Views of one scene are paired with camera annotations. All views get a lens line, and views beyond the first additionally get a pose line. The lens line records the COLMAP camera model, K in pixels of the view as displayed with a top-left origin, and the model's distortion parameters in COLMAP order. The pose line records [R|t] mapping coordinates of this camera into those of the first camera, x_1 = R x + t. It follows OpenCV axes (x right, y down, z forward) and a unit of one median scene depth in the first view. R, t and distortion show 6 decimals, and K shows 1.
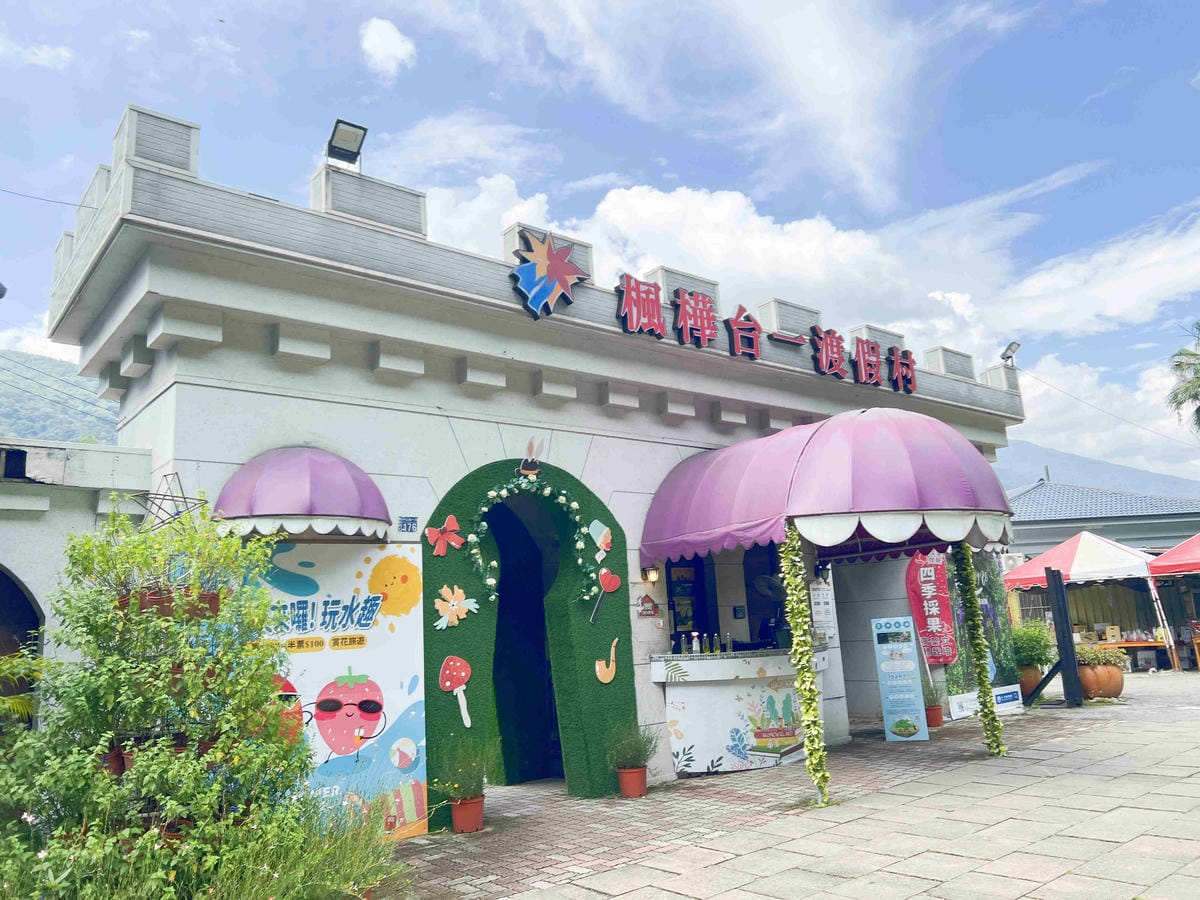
lens RADIAL K [[897.2, 0, 595.8], [0, 897.2, 439.4], [0, 0, 1]] dist [0.059084, -0.036599]
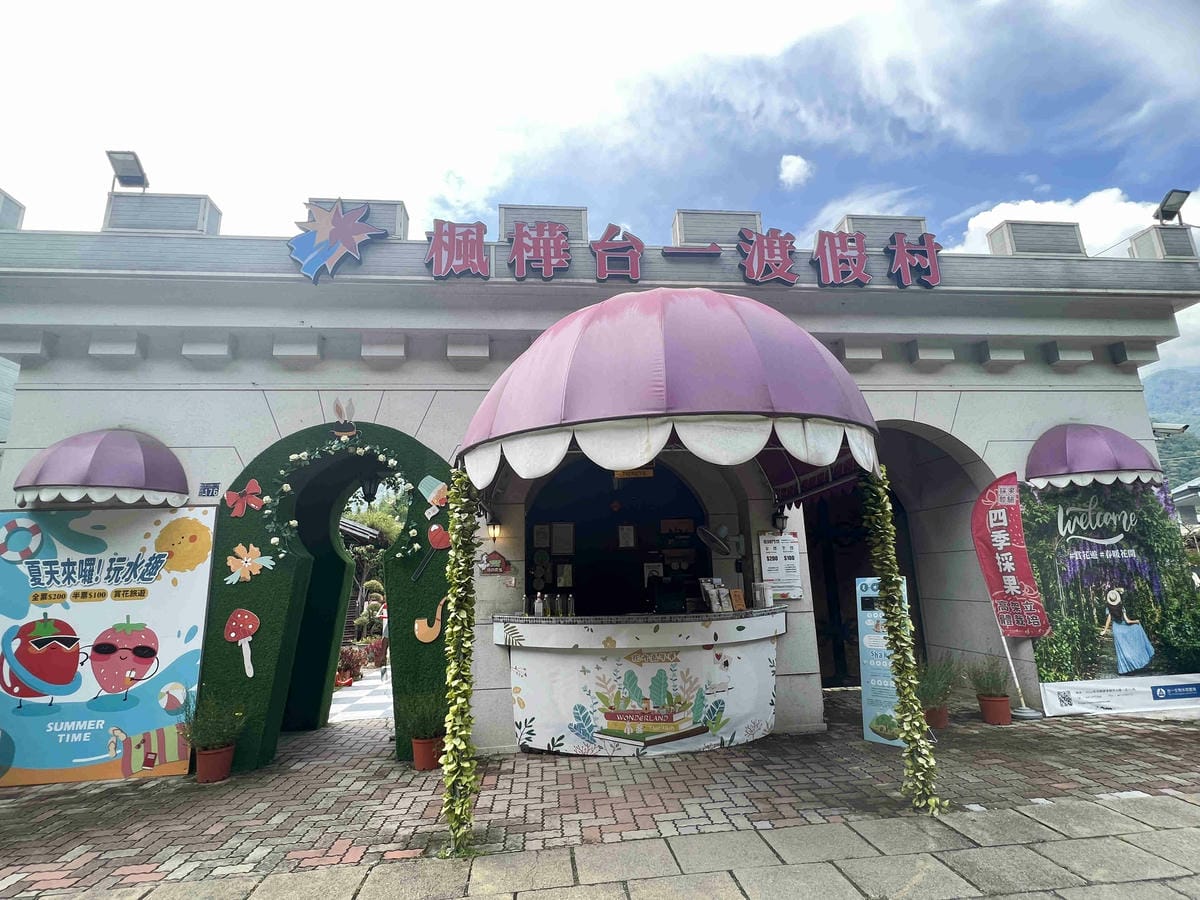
lens RADIAL K [[591.6, 0, 597.7], [0, 591.6, 448.4], [0, 0, 1]] dist [-0.003520, 0.002098]
pose [[0.827842, -0.092265, -0.553321, 0.511348], [0.101449, 0.994741, -0.014088, 0.087513], [0.551711, -0.044471, 0.832849, 0.560119]]
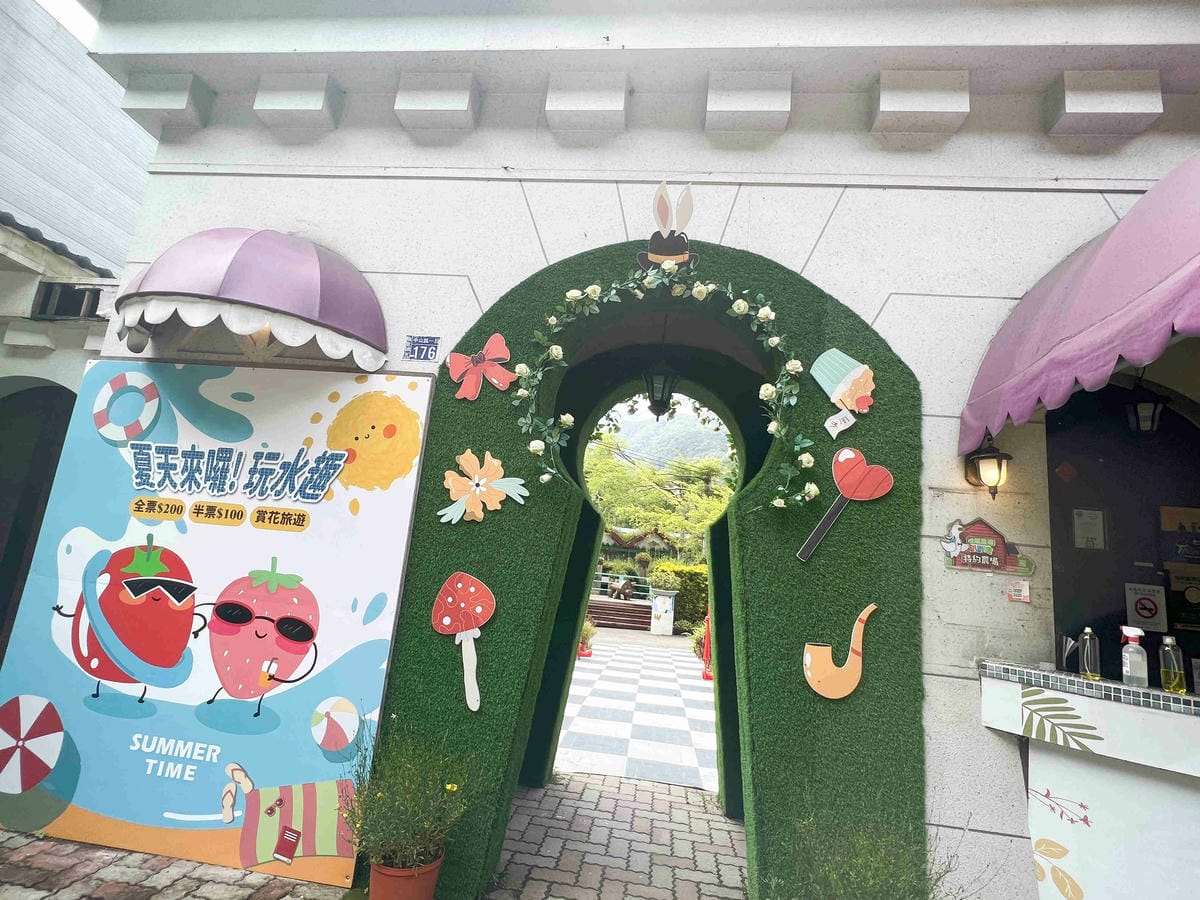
lens RADIAL K [[591.6, 0, 598.6], [0, 591.6, 450.2], [0, 0, 1]] dist [-0.003520, 0.002098]
pose [[0.692068, -0.017779, -0.721614, 0.138326], [0.011985, 0.999842, -0.013140, 0.145152], [0.721733, 0.000446, 0.692171, 0.689089]]
